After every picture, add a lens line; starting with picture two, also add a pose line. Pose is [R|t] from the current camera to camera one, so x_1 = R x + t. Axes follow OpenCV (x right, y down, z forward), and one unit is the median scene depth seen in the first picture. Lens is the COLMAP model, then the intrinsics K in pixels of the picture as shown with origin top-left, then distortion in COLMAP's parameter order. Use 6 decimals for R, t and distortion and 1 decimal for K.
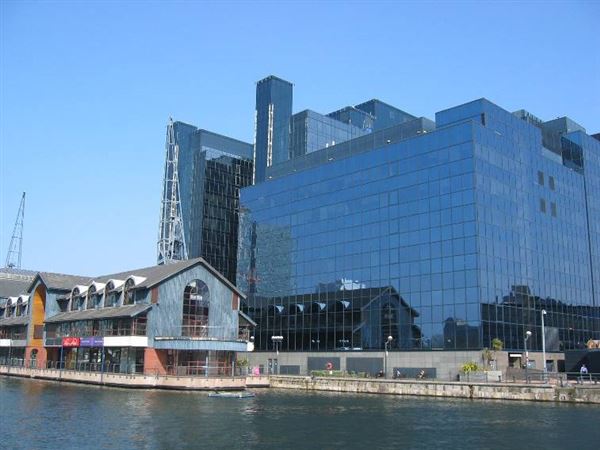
lens RADIAL K [[642.5, 0, 300.0], [0, 642.5, 225.0], [0, 0, 1]] dist [-0.088667, 0.011667]
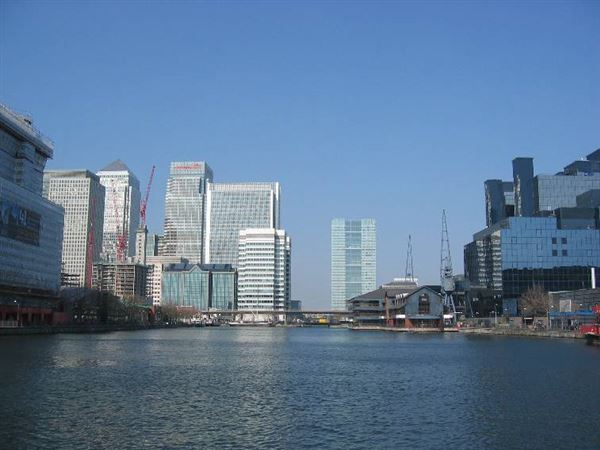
lens RADIAL K [[642.5, 0, 300.0], [0, 642.5, 225.0], [0, 0, 1]] dist [-0.088667, 0.011667]
pose [[0.740985, -0.111263, -0.662240, 1.326945], [0.144703, 0.989466, -0.004331, -0.276076], [0.655745, -0.092618, 0.749280, -1.411414]]
